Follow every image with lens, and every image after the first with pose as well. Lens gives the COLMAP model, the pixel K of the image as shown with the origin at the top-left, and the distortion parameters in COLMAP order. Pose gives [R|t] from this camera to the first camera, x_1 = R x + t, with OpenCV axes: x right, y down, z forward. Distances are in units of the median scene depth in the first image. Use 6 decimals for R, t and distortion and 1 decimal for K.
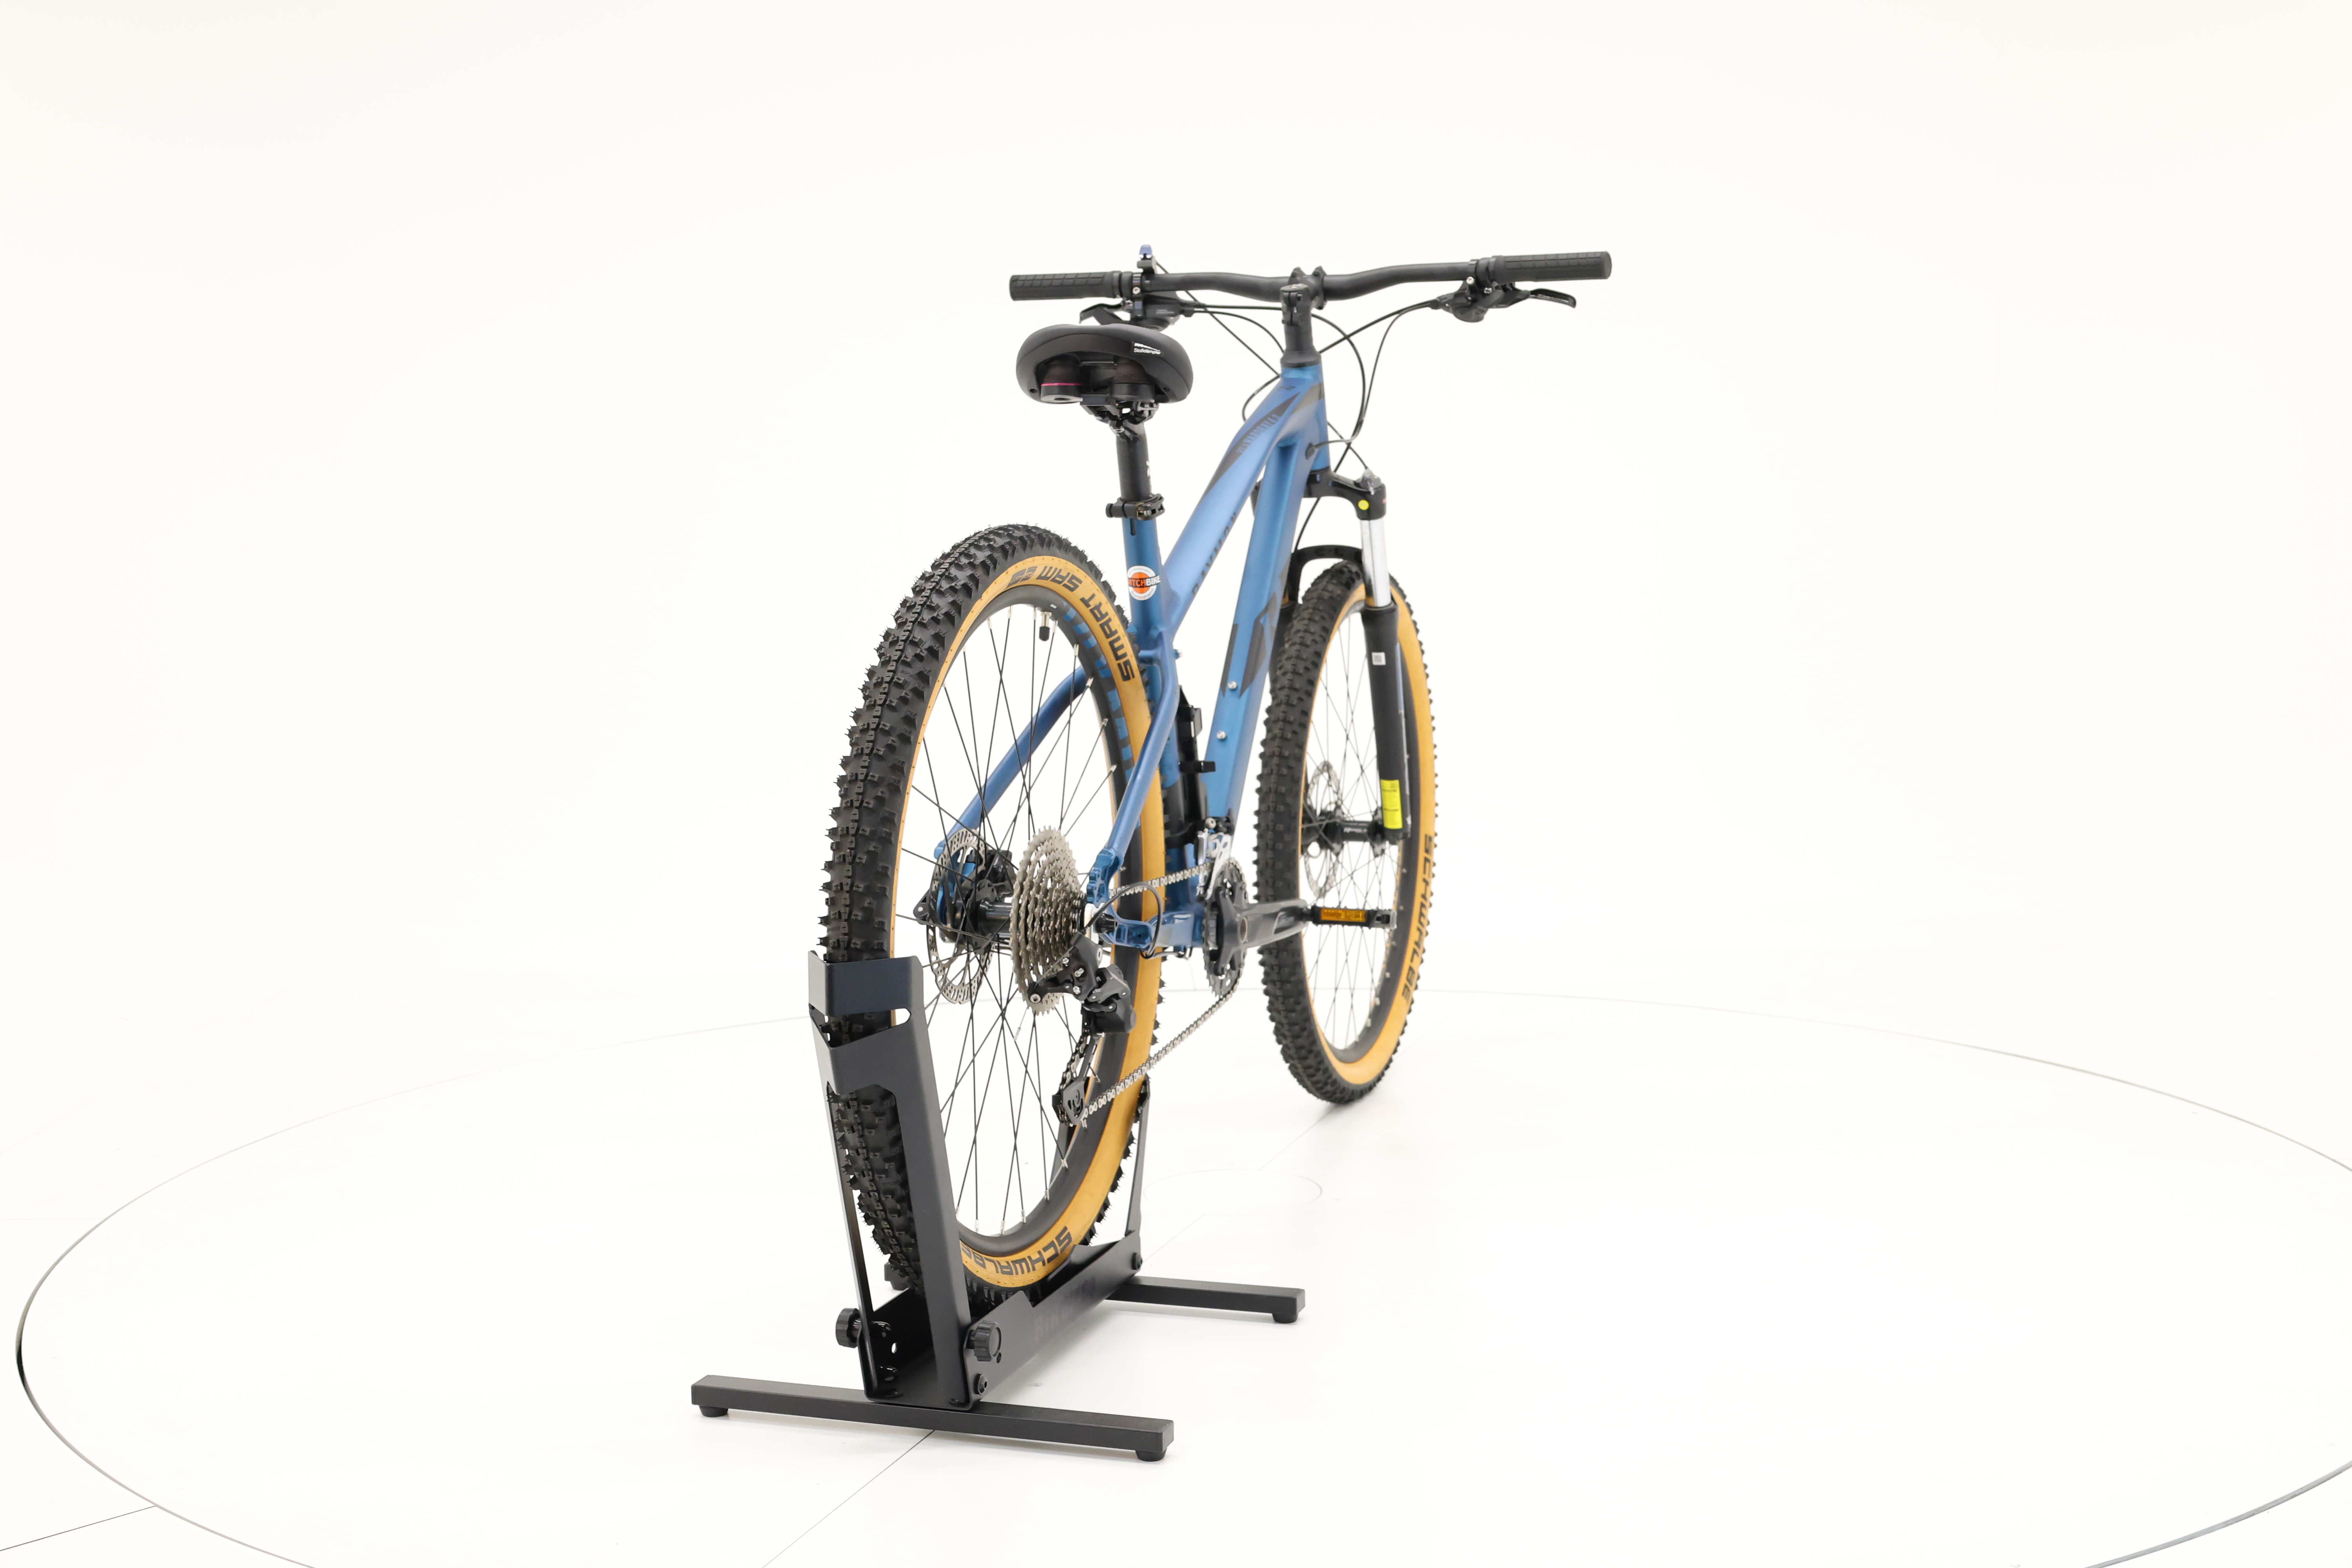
lens RADIAL K [[2651.7, 0, 1176.2], [0, 2651.7, 775.0], [0, 0, 1]] dist [-0.008502, 0.000000]
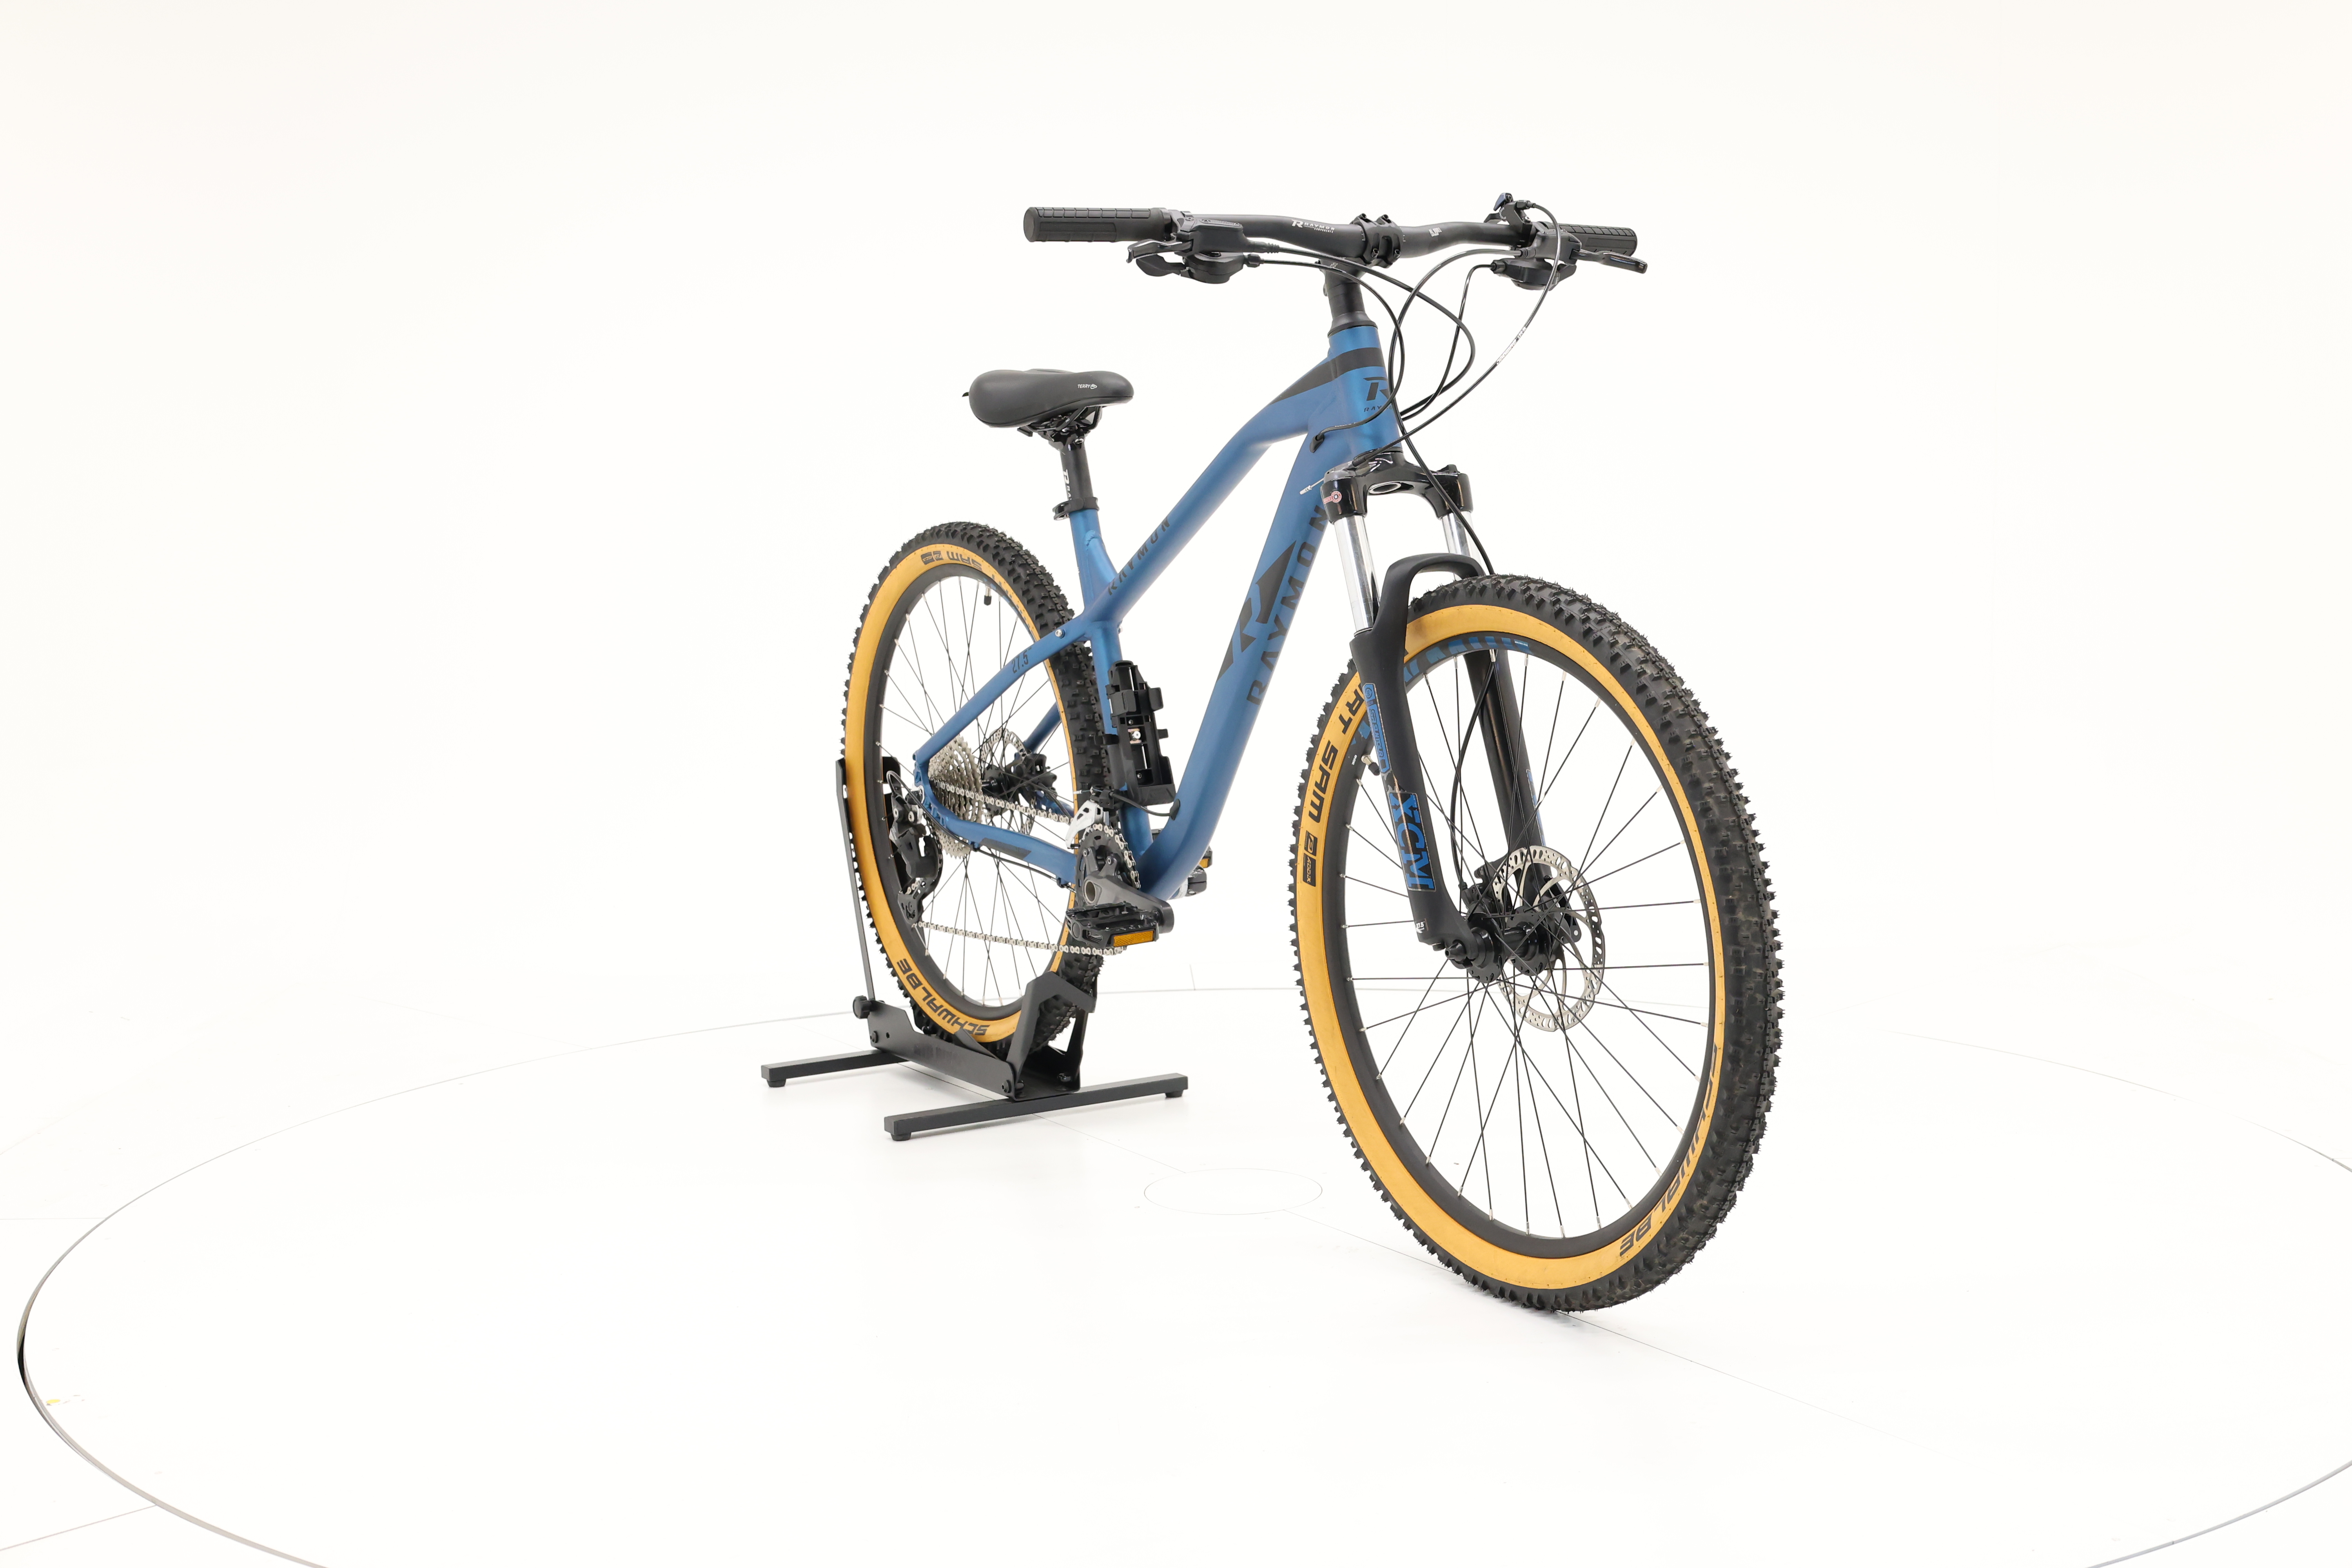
lens RADIAL K [[2651.7, 0, 1155.5], [0, 2651.7, 799.9], [0, 0, 1]] dist [-0.008502, 0.000000]
pose [[-0.633383, 0.119689, -0.764527, 0.758679], [-0.041721, 0.981248, 0.188181, -0.168589], [0.772713, 0.151087, -0.616512, 1.515132]]
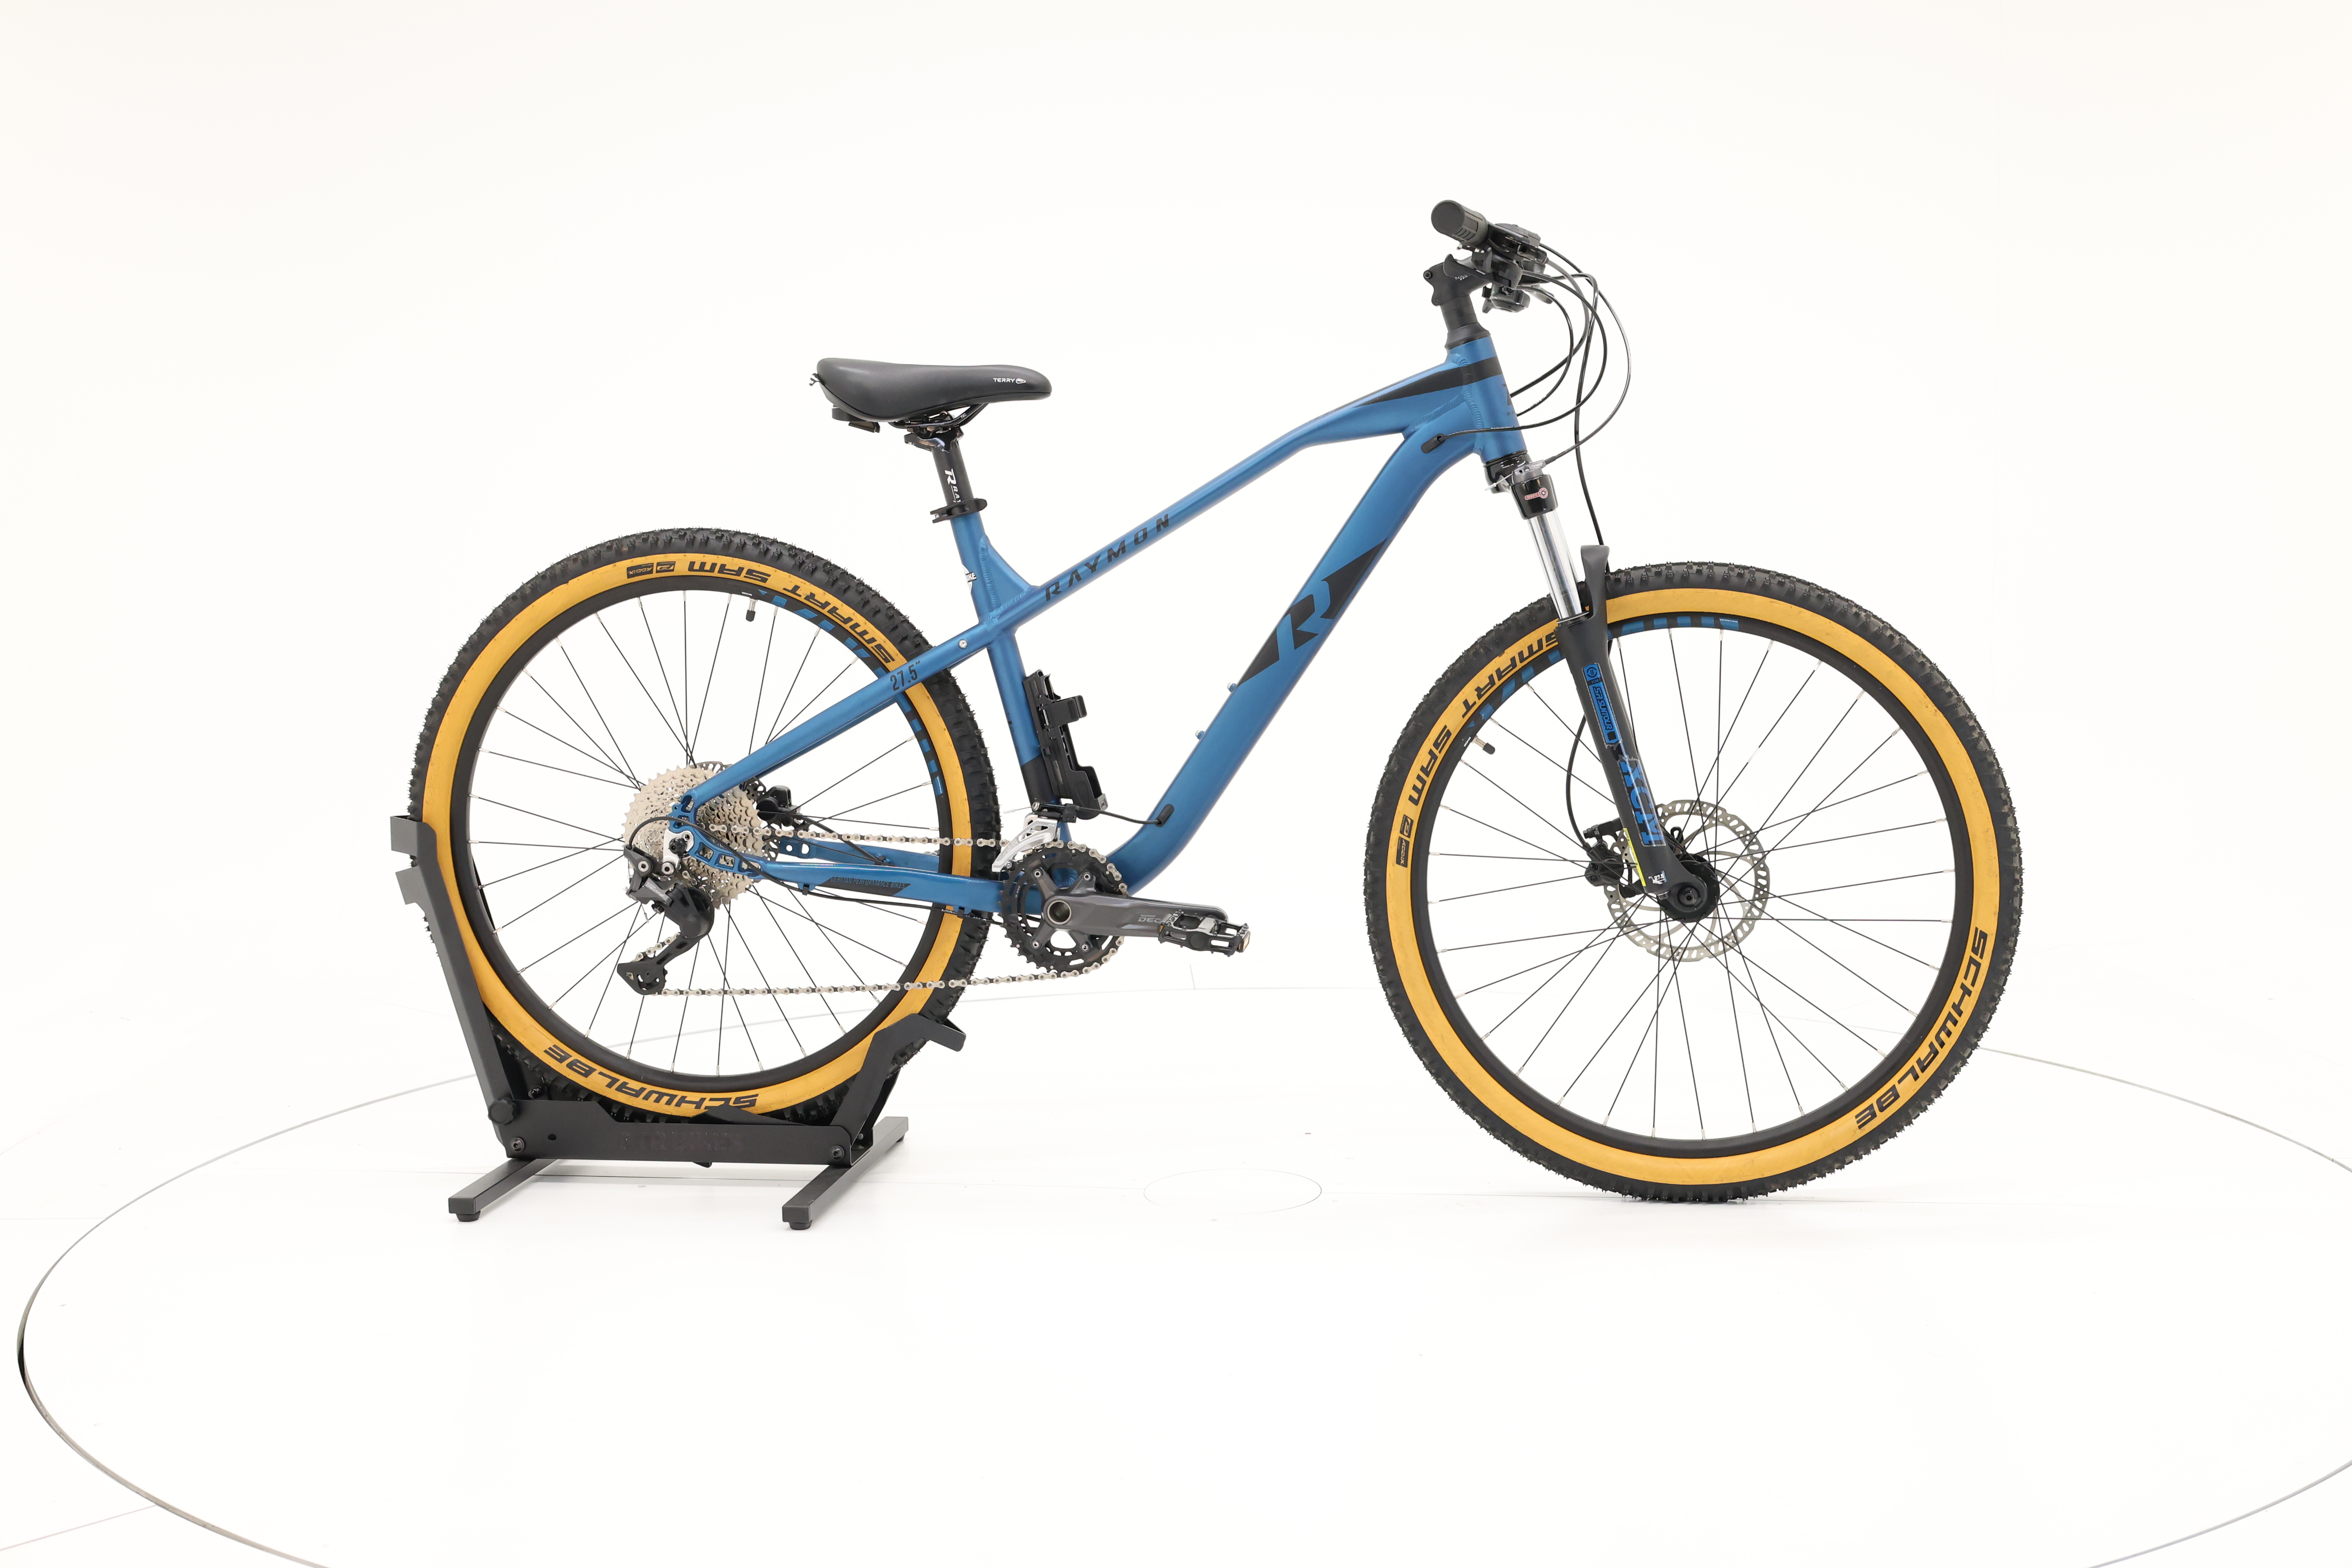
lens RADIAL K [[2651.7, 0, 1178.0], [0, 2651.7, 780.1], [0, 0, 1]] dist [-0.008502, 0.000000]
pose [[0.177086, 0.115077, -0.977444, 0.941759], [-0.081896, 0.991419, 0.101885, -0.093310], [0.980782, 0.062006, 0.184991, 0.756940]]
